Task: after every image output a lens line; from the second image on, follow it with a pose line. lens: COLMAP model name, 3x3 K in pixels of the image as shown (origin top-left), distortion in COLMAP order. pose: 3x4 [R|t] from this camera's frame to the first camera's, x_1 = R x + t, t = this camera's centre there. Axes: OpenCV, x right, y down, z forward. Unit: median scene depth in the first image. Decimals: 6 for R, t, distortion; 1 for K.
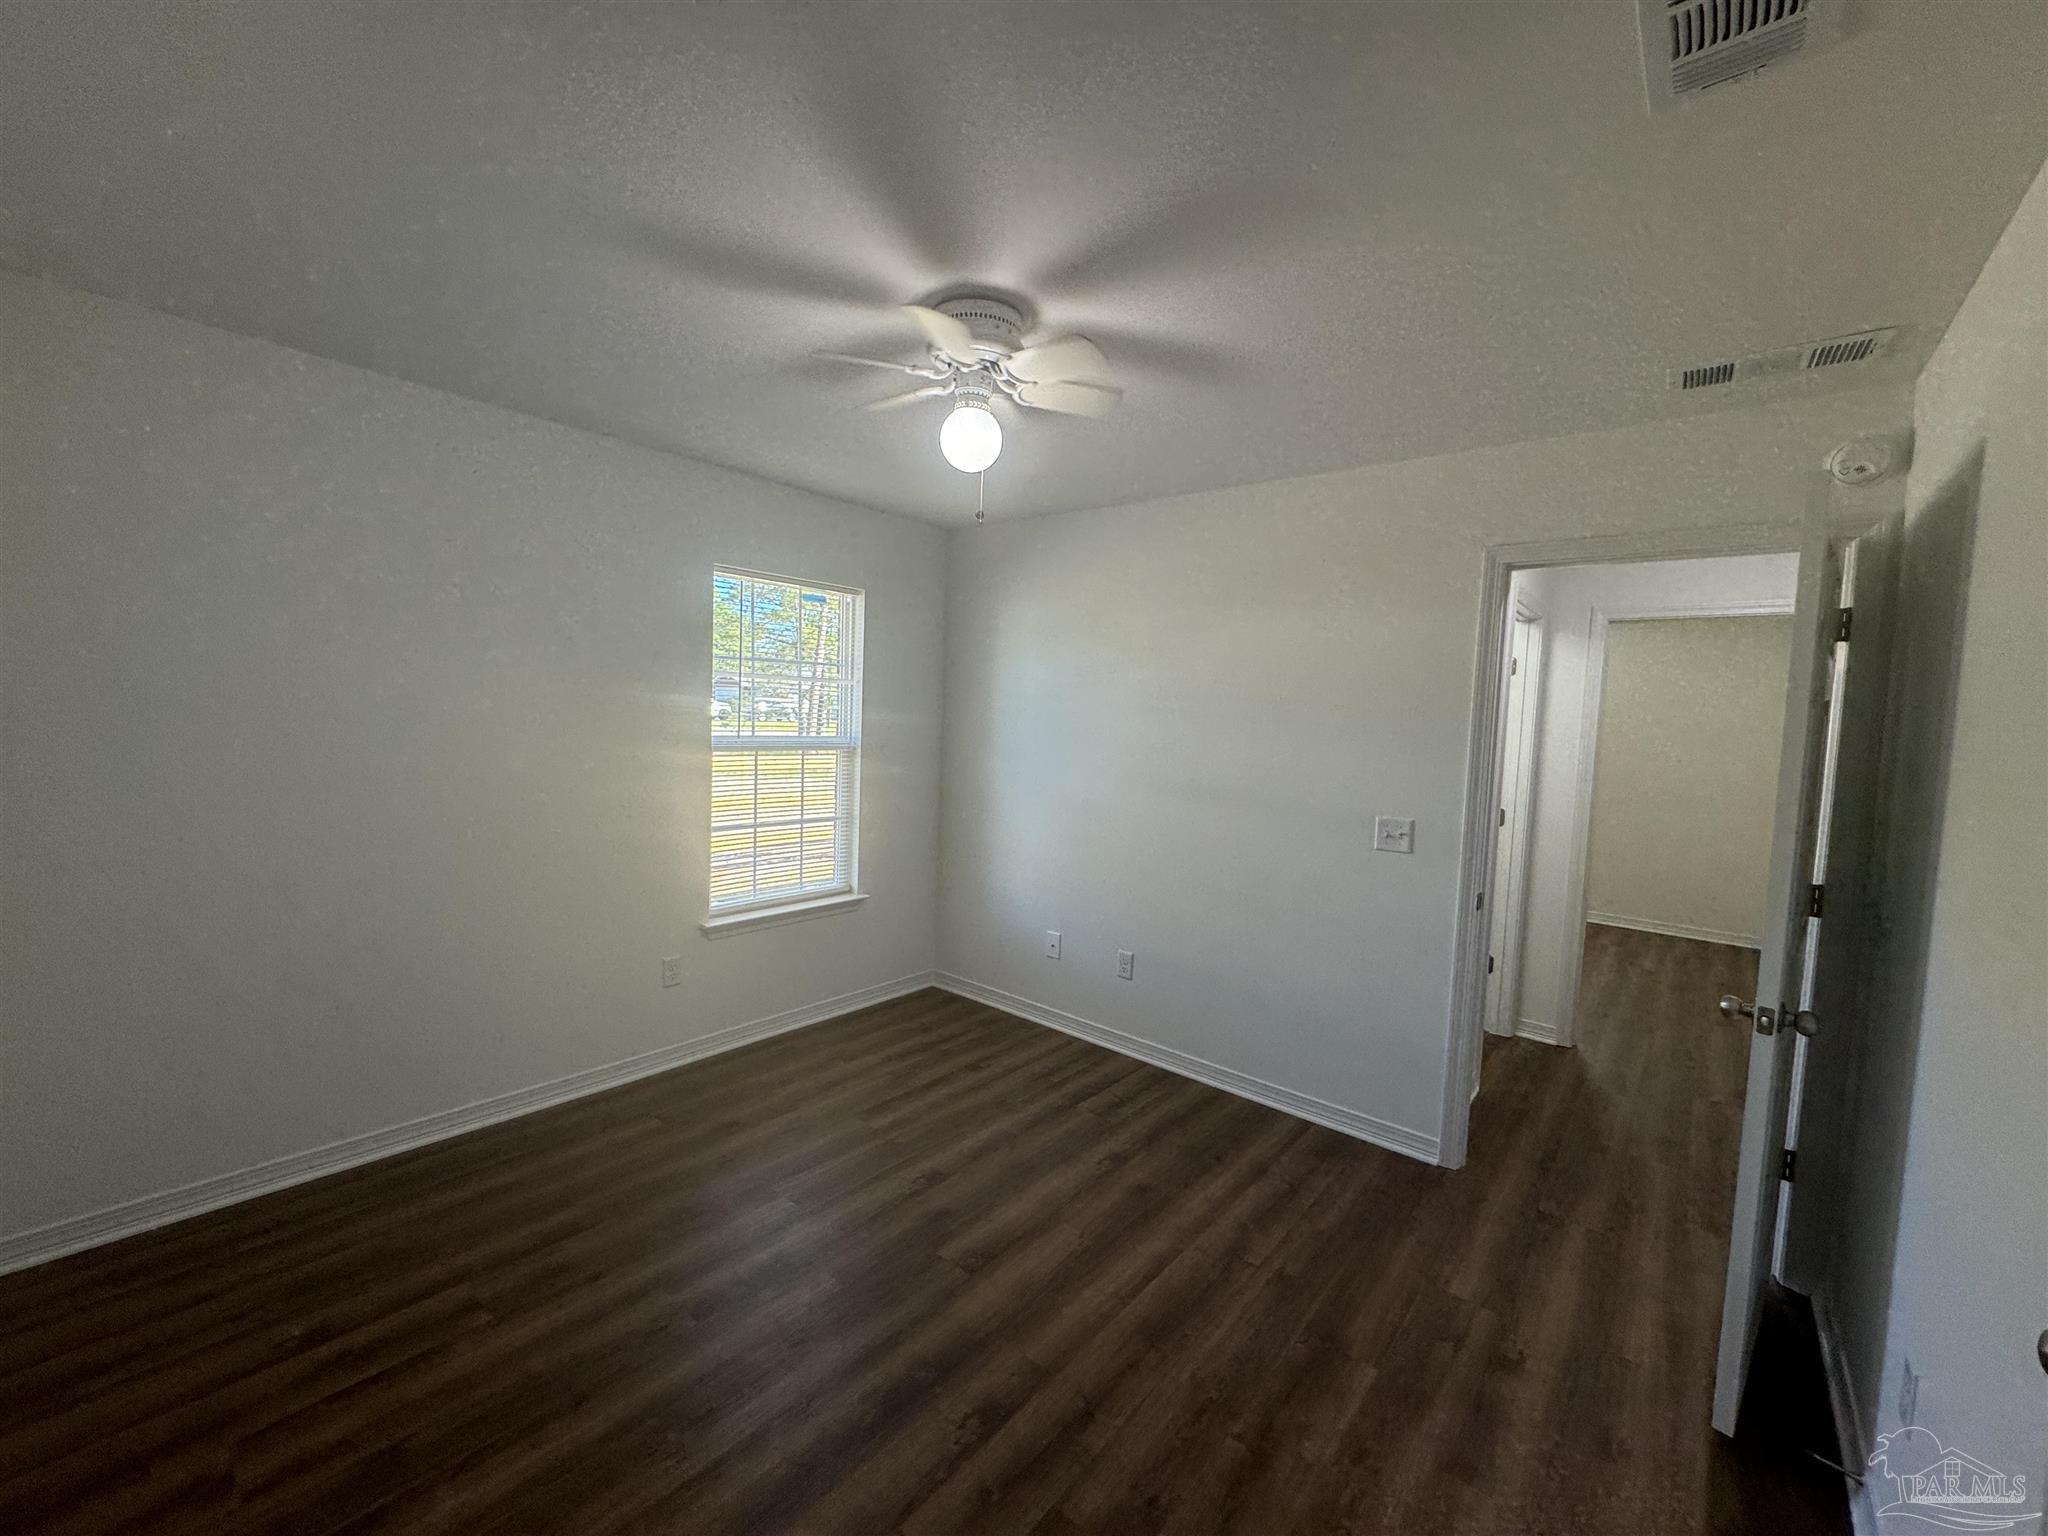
lens RADIAL K [[818.1, 0, 1021.9], [0, 818.1, 764.7], [0, 0, 1]] dist [-0.001277, 0.000252]
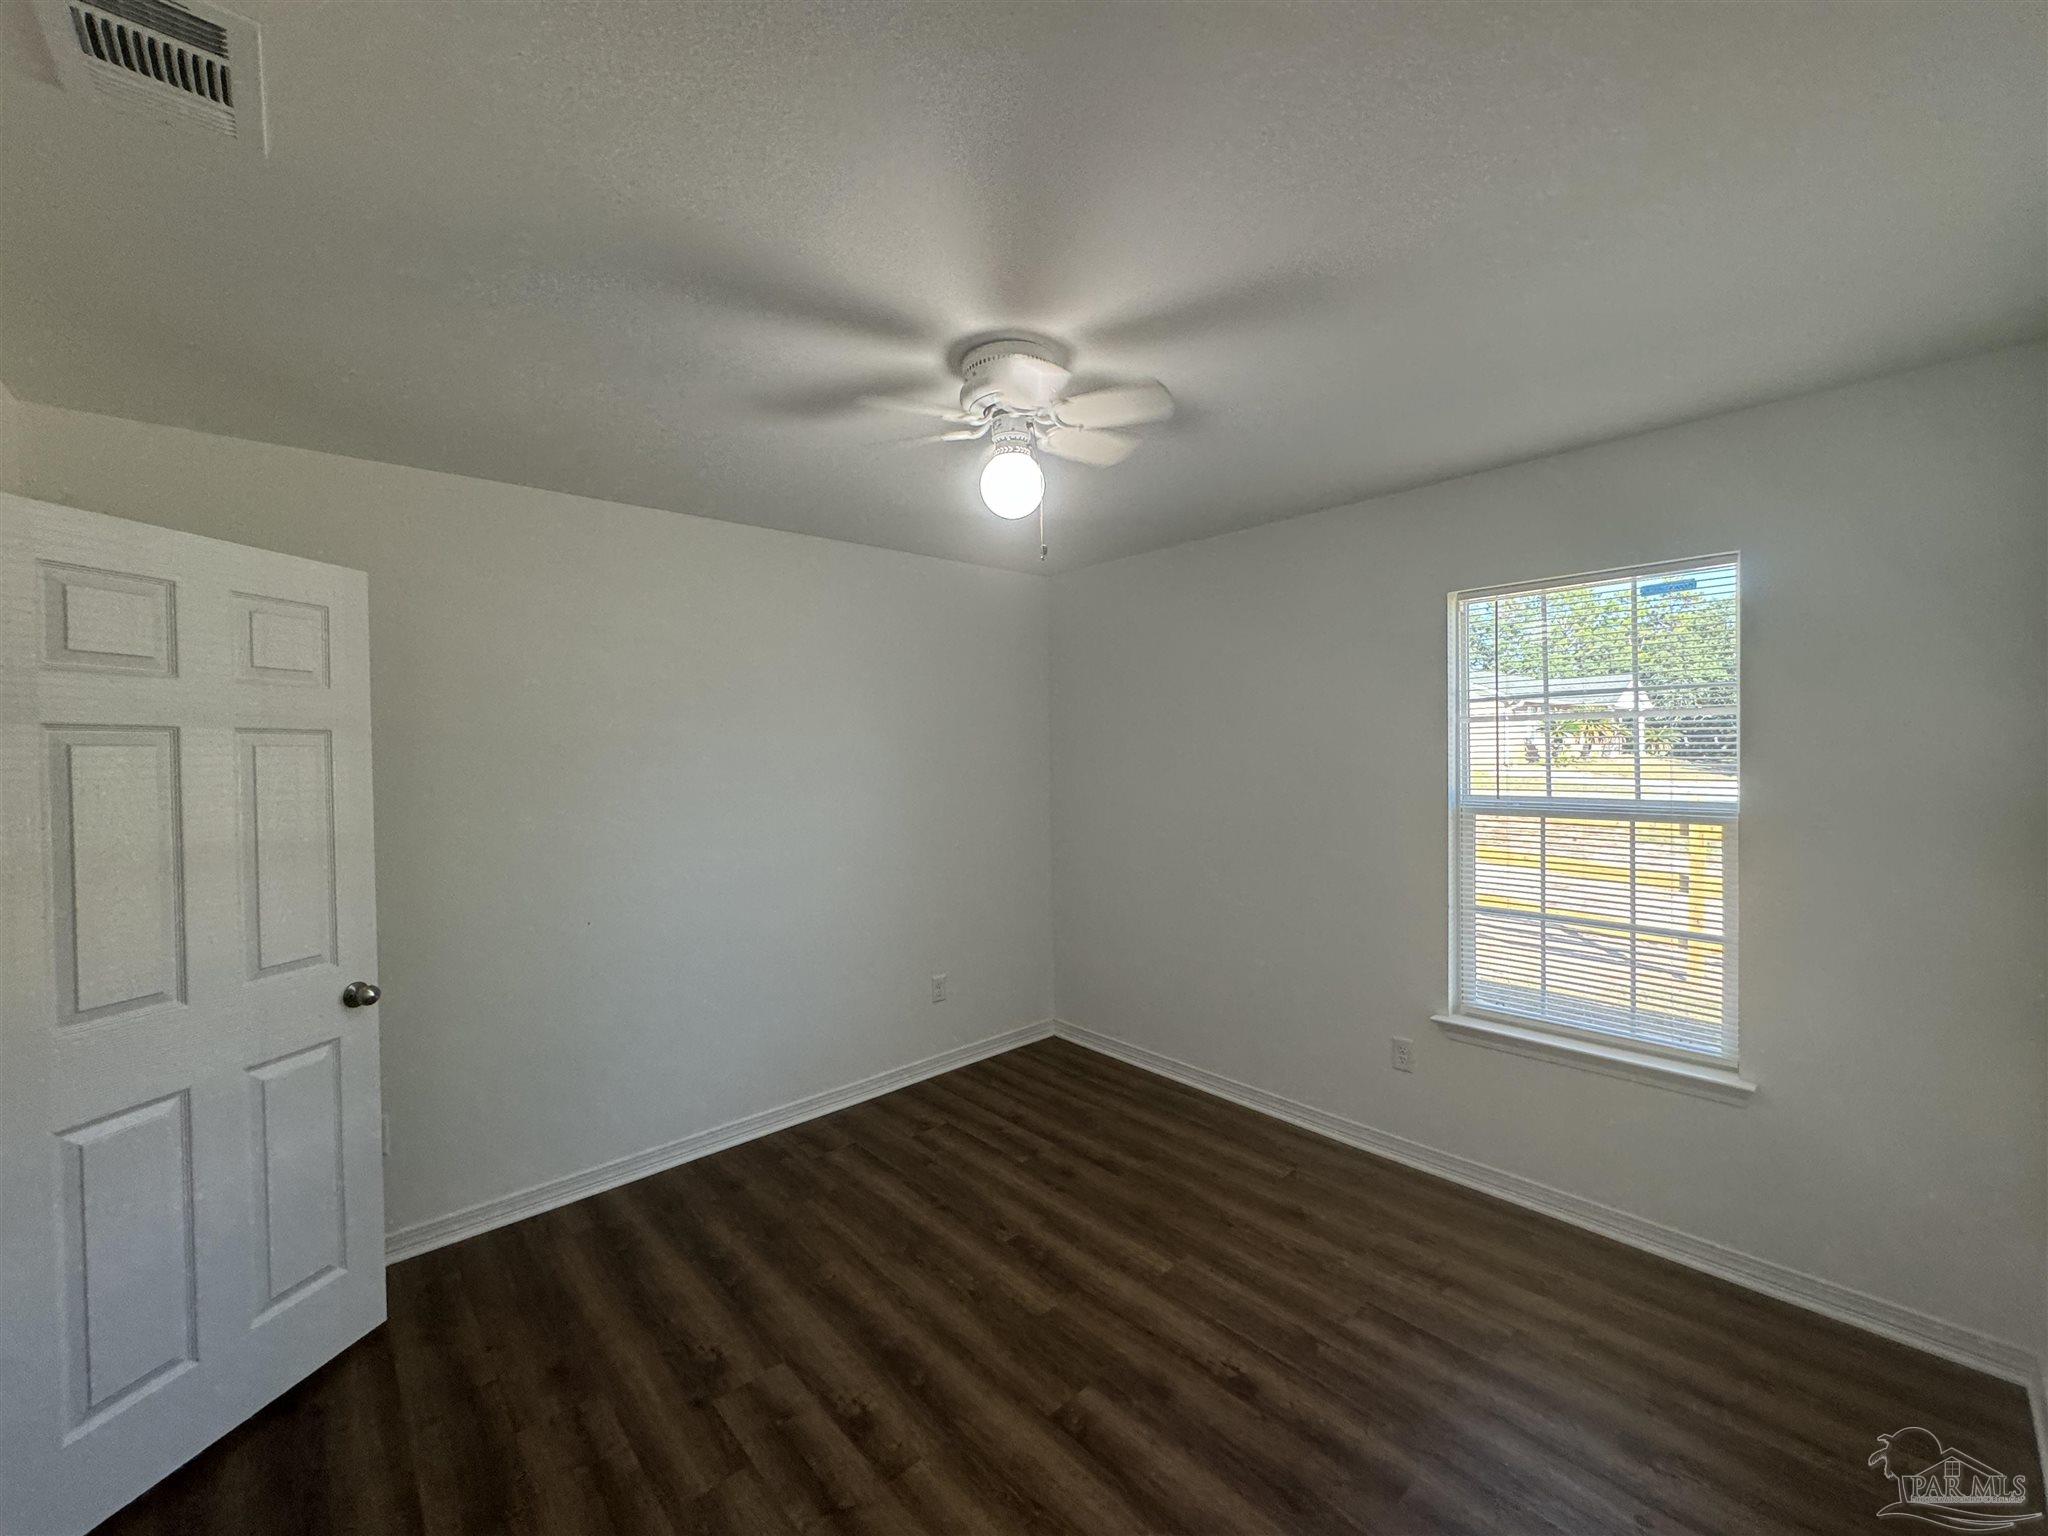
lens RADIAL K [[810.2, 0, 1019.5], [0, 810.2, 769.2], [0, 0, 1]] dist [-0.003843, -0.000464]
pose [[-0.135352, -0.018476, -0.990625, 0.653272], [-0.057215, 0.998303, -0.010801, -0.034764], [0.989144, 0.055217, -0.136179, 0.861765]]
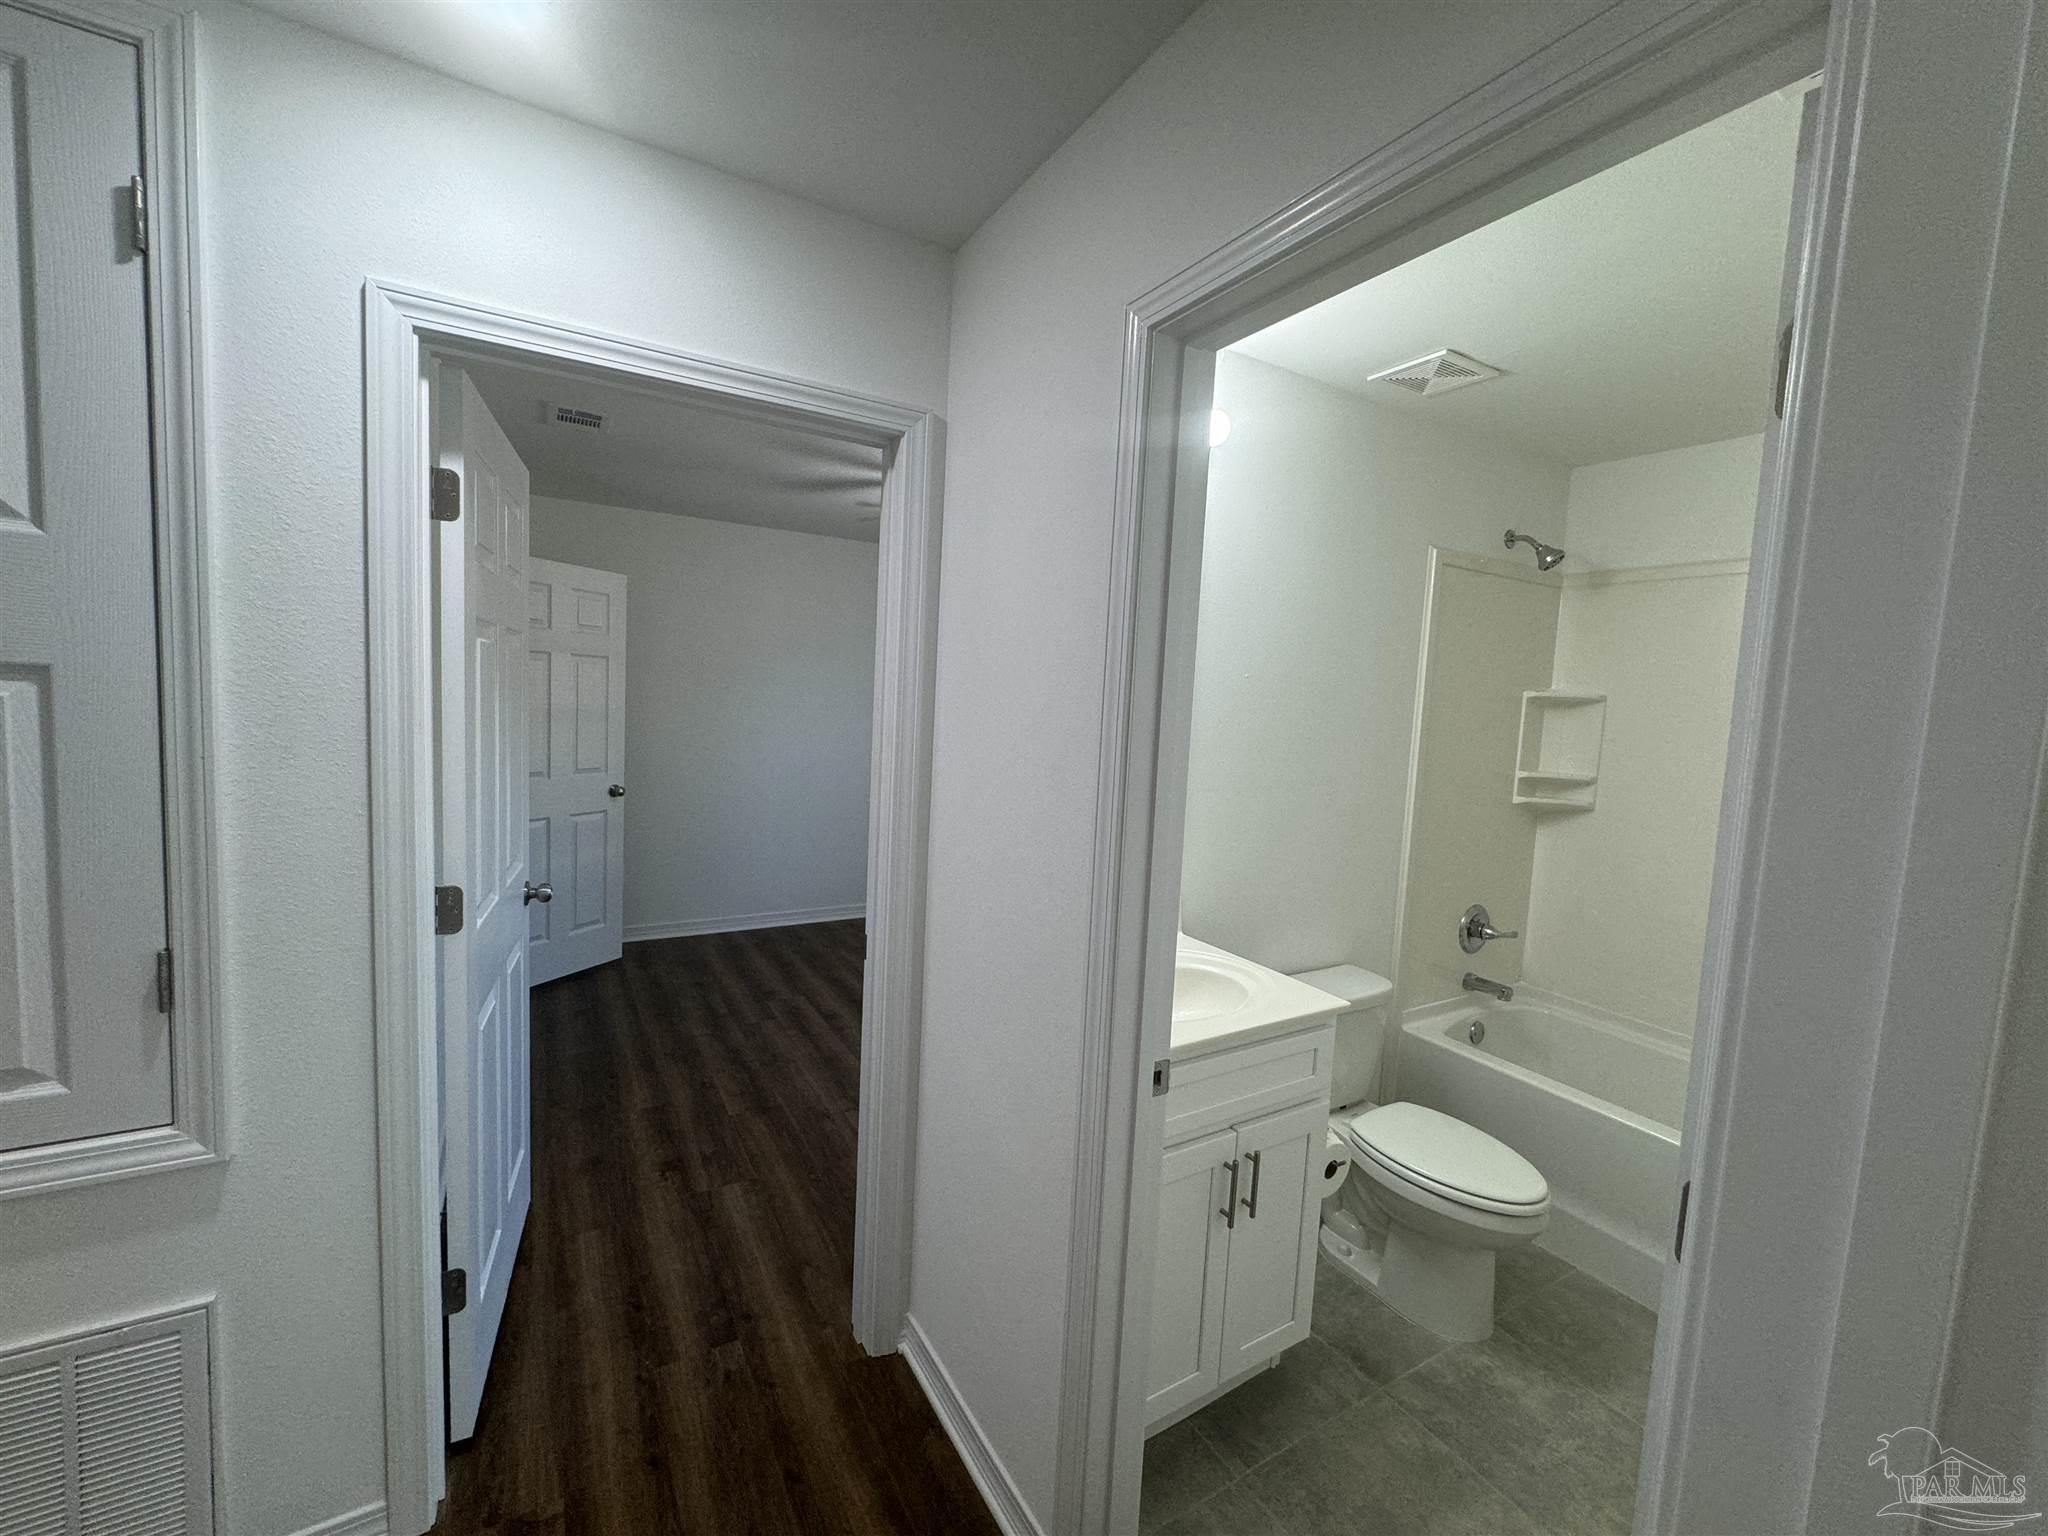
lens RADIAL K [[810.2, 0, 1019.5], [0, 810.2, 769.2], [0, 0, 1]] dist [-0.003843, -0.000464]
pose [[-0.321340, 0.023557, -0.946671, 1.188425], [-0.125341, 0.989837, 0.067177, -0.032587], [0.938632, 0.140243, -0.315121, 1.352373]]
